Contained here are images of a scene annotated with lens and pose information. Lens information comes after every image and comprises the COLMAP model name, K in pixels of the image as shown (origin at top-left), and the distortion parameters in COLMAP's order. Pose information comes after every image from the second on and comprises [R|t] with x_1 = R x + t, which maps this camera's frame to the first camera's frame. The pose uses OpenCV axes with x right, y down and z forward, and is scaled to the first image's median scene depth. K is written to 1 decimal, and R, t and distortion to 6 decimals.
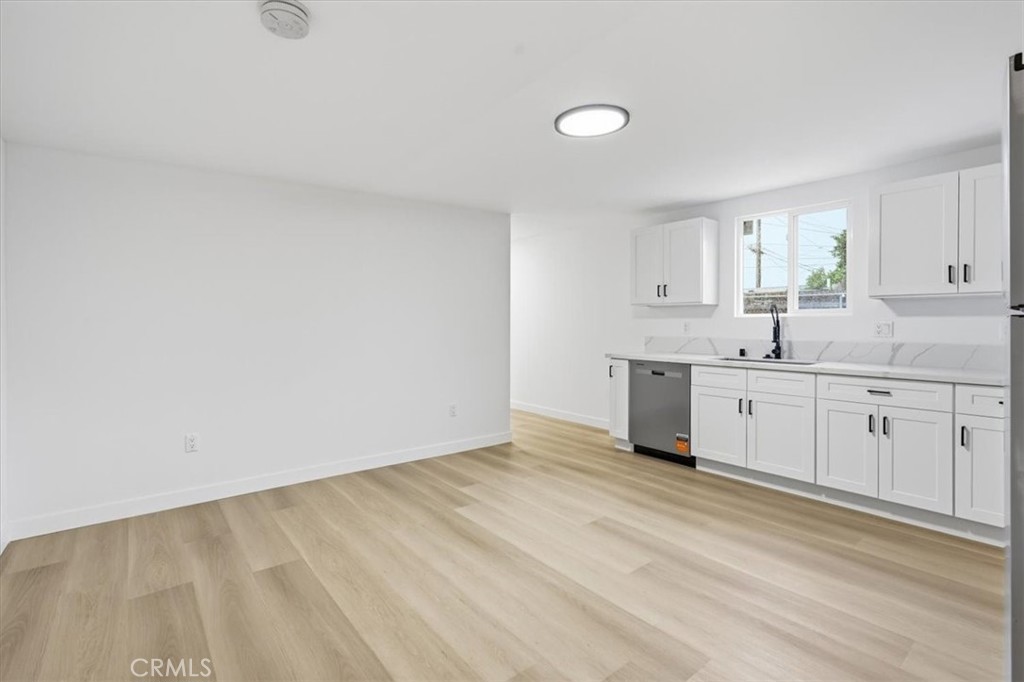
lens RADIAL K [[468.2, 0, 512.6], [0, 468.2, 333.5], [0, 0, 1]] dist [-0.021420, 0.013756]
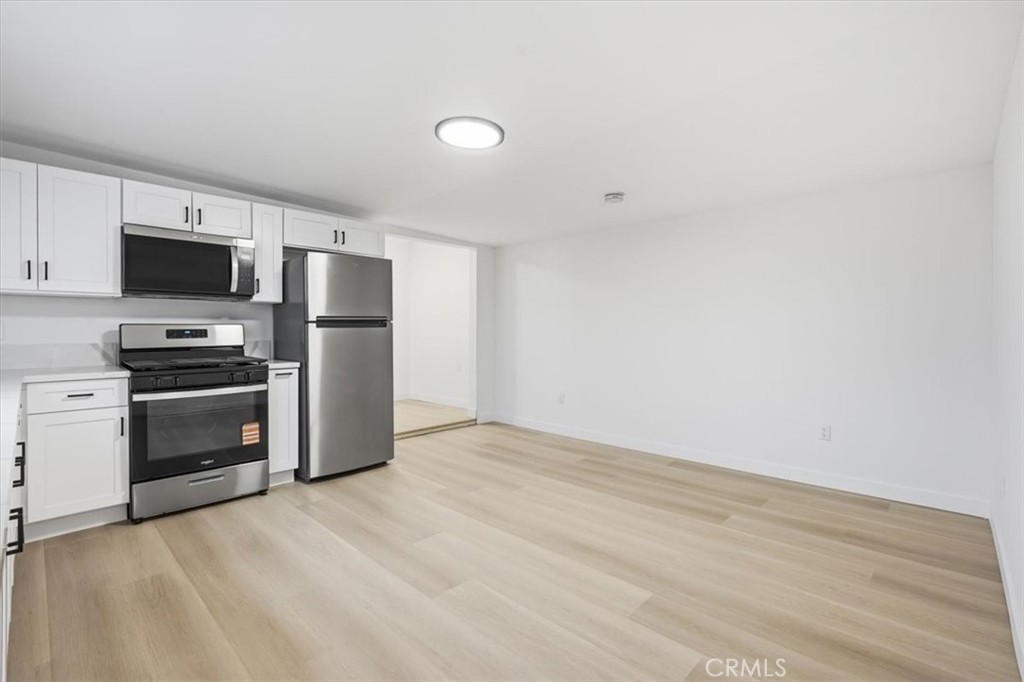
lens RADIAL K [[468.2, 0, 512.6], [0, 468.2, 333.5], [0, 0, 1]] dist [-0.021420, 0.013756]
pose [[-0.992765, 0.000880, -0.120069, 0.122336], [-0.001976, 0.999718, 0.023668, -0.012435], [0.120056, 0.023734, -0.992483, 1.280641]]
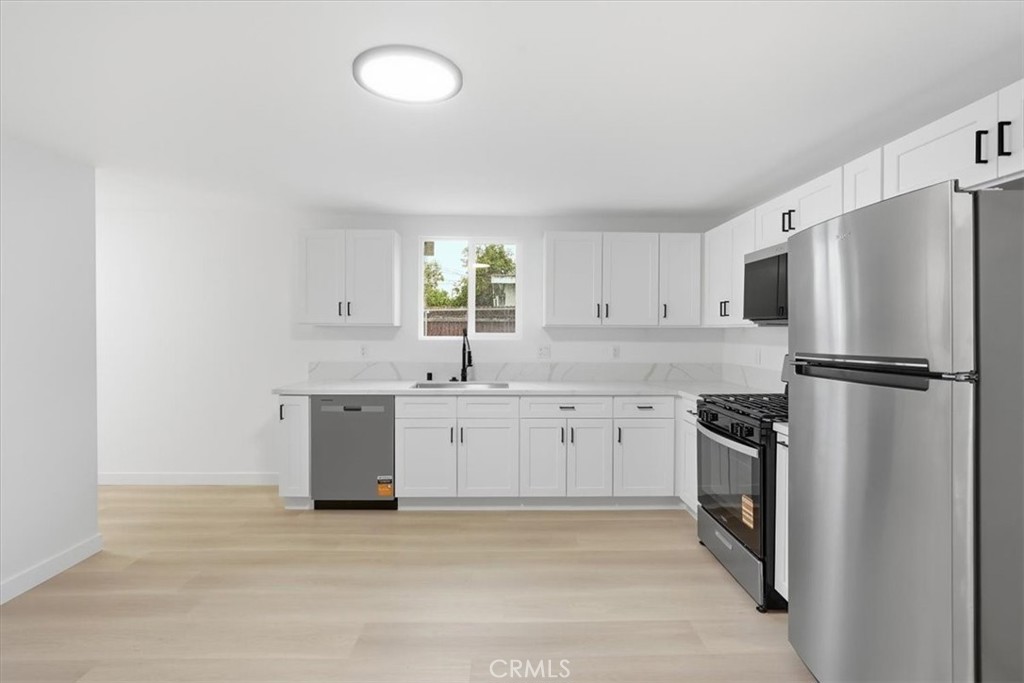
lens RADIAL K [[468.2, 0, 512.6], [0, 468.2, 334.0], [0, 0, 1]] dist [-0.021420, 0.013756]
pose [[0.620125, -0.007680, 0.784465, -0.173523], [0.013736, 0.999905, -0.001069, -0.046418], [-0.784383, 0.011439, 0.620172, 0.268648]]
